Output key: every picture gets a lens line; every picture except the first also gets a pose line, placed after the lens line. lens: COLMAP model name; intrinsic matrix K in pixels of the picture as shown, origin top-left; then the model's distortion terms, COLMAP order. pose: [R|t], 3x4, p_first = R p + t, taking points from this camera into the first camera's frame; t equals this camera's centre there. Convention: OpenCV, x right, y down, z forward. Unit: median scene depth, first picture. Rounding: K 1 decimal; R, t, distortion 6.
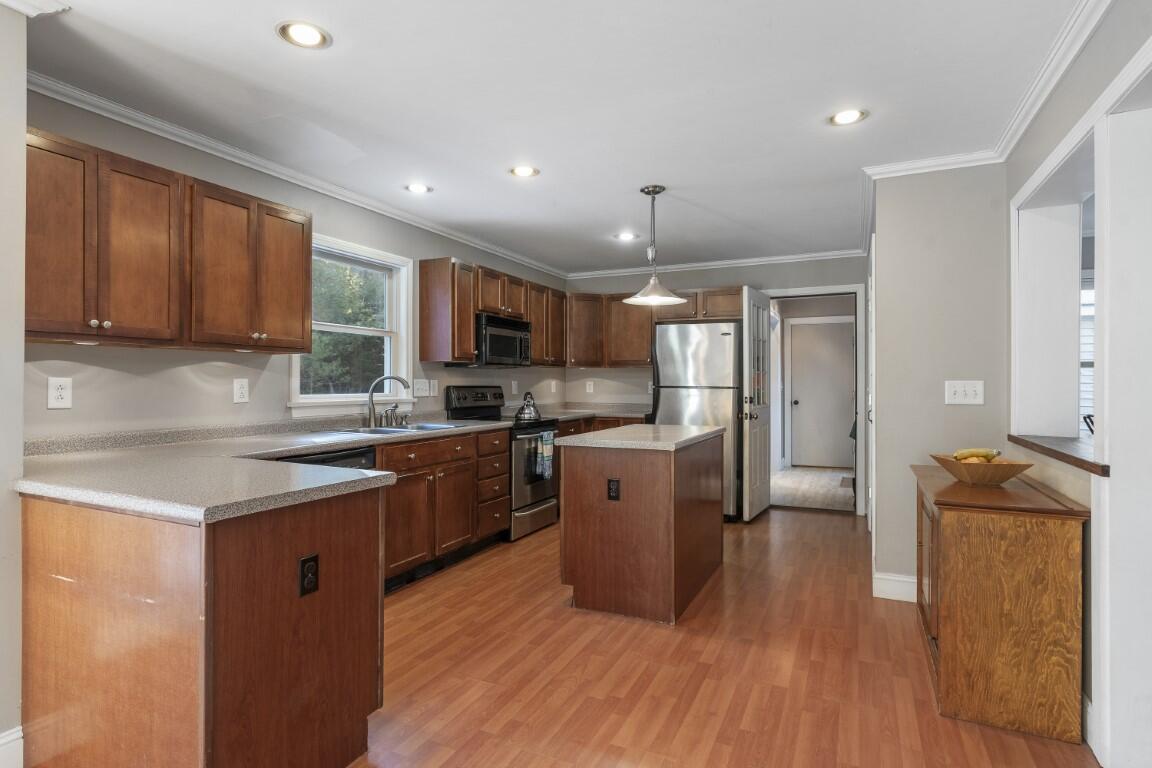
lens RADIAL K [[589.9, 0, 576.0], [0, 589.9, 384.0], [0, 0, 1]] dist [-0.031191, -0.000211]
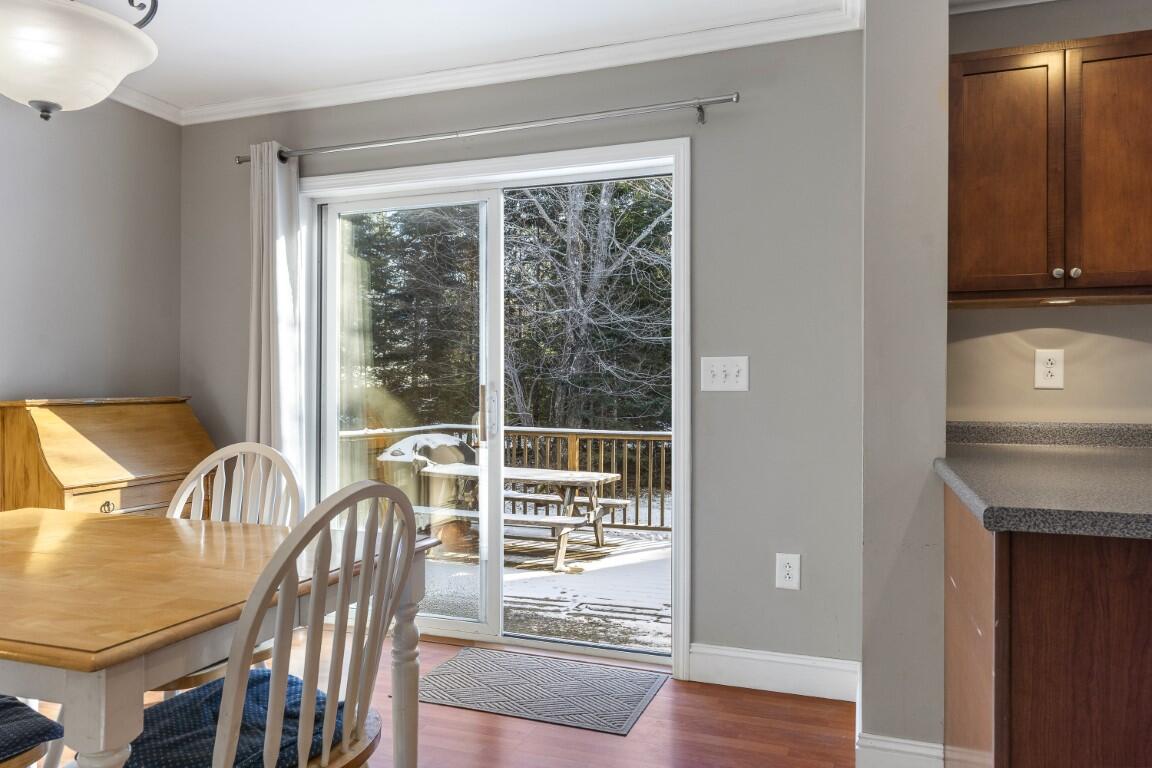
lens RADIAL K [[791.0, 0, 576.0], [0, 791.0, 384.0], [0, 0, 1]] dist [-0.003352, -0.001104]
pose [[0.082622, -0.003460, -0.996575, 0.132818], [-0.005487, 0.999977, -0.003927, 0.043682], [0.996566, 0.005793, 0.082601, 0.254518]]
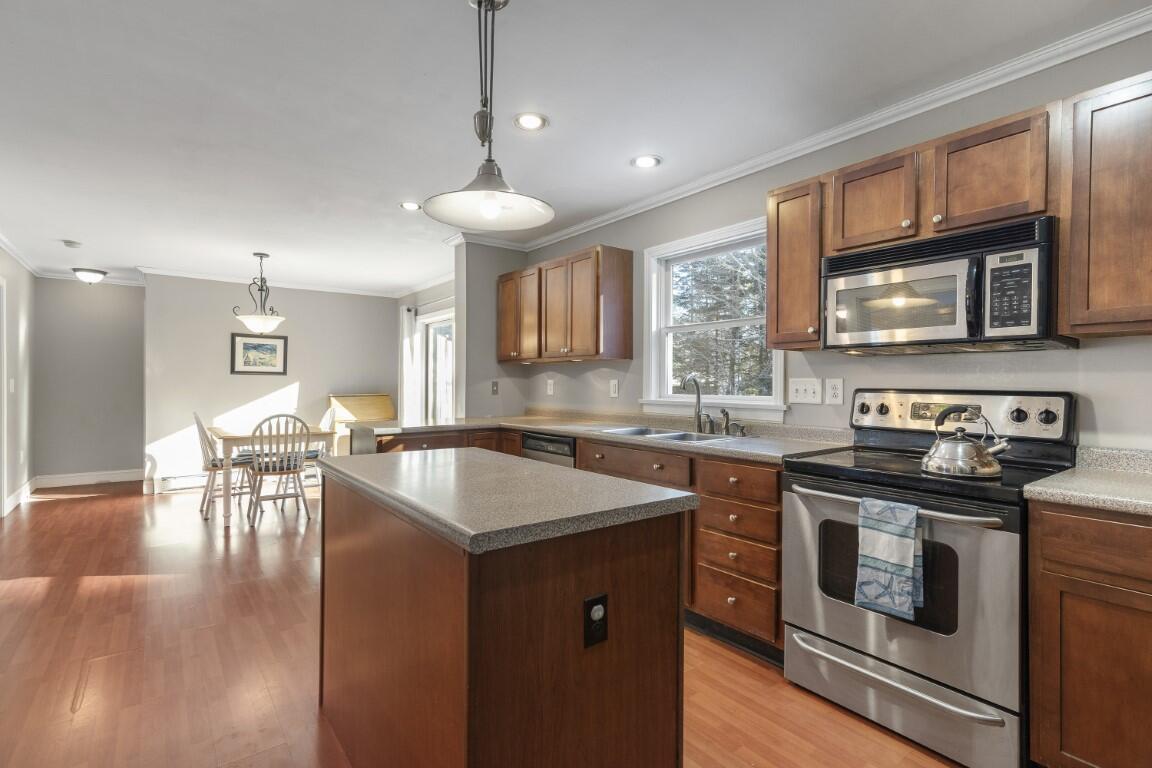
lens RADIAL K [[550.4, 0, 576.0], [0, 550.4, 384.0], [0, 0, 1]] dist [0.000116, -0.000089]
pose [[-0.470686, -0.000053, -0.882301, 0.778469], [-0.005451, 0.999981, 0.002849, -0.002427], [0.882284, 0.006151, -0.470677, 1.970017]]
